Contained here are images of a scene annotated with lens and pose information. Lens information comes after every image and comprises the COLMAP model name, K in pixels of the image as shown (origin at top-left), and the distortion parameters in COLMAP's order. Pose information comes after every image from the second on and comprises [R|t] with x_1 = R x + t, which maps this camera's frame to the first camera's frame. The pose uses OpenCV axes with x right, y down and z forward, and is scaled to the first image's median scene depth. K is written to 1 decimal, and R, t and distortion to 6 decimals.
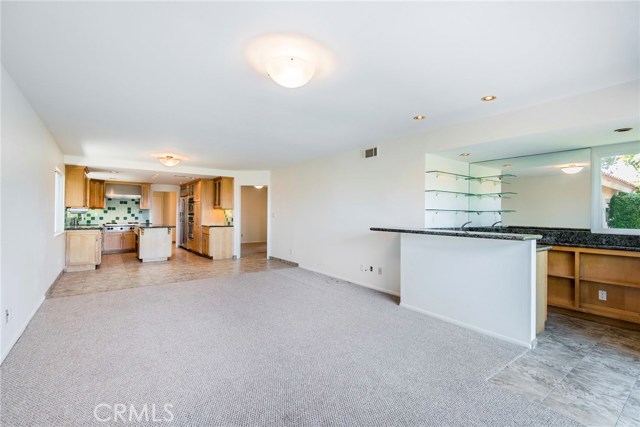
lens RADIAL K [[291.2, 0, 320.0], [0, 291.2, 213.5], [0, 0, 1]] dist [0.018881, -0.000660]
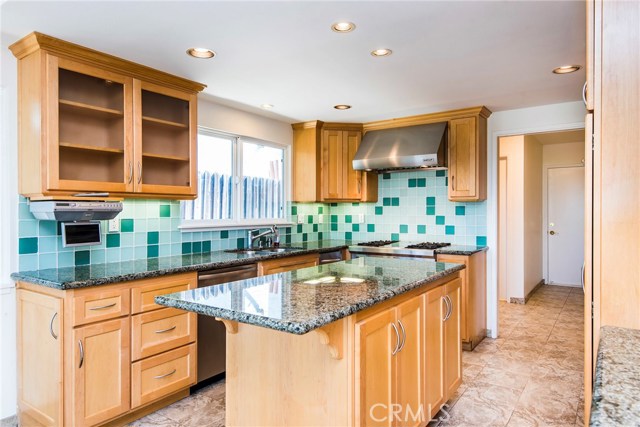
lens RADIAL K [[402.9, 0, 320.0], [0, 402.9, 213.5], [0, 0, 1]] dist [0.005020, 0.000371]
pose [[0.309367, -0.000951, -0.950942, -0.269176], [0.007106, 0.999974, 0.001311, -0.003183], [0.950916, -0.007163, 0.309365, 0.770127]]
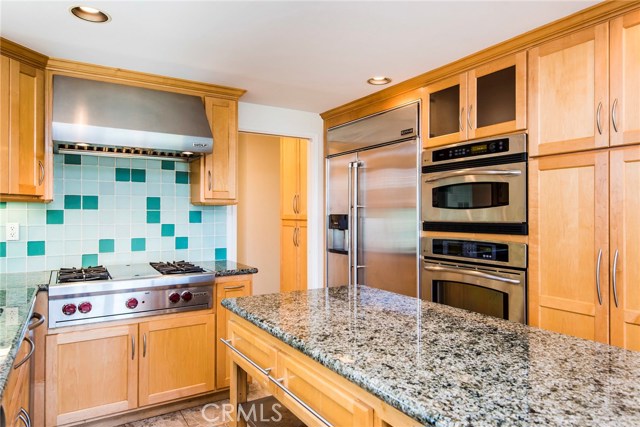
lens RADIAL K [[413.9, 0, 327.6], [0, 413.9, 213.6], [0, 0, 1]] dist [0.001150, -0.000511]
pose [[0.996908, -0.007165, -0.078245, -0.507665], [0.007257, 0.999973, 0.000895, -0.006965], [0.078237, -0.001460, 0.996934, 0.714668]]
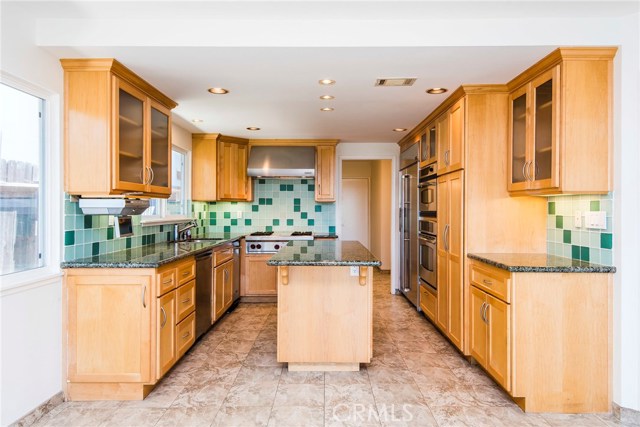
lens RADIAL K [[402.9, 0, 320.0], [0, 402.9, 213.5], [0, 0, 1]] dist [0.005020, 0.000371]
pose [[0.794606, 0.001842, -0.607122, -0.257240], [0.004797, 0.999945, 0.009313, -0.002914], [0.607106, -0.010313, 0.794554, 0.551304]]
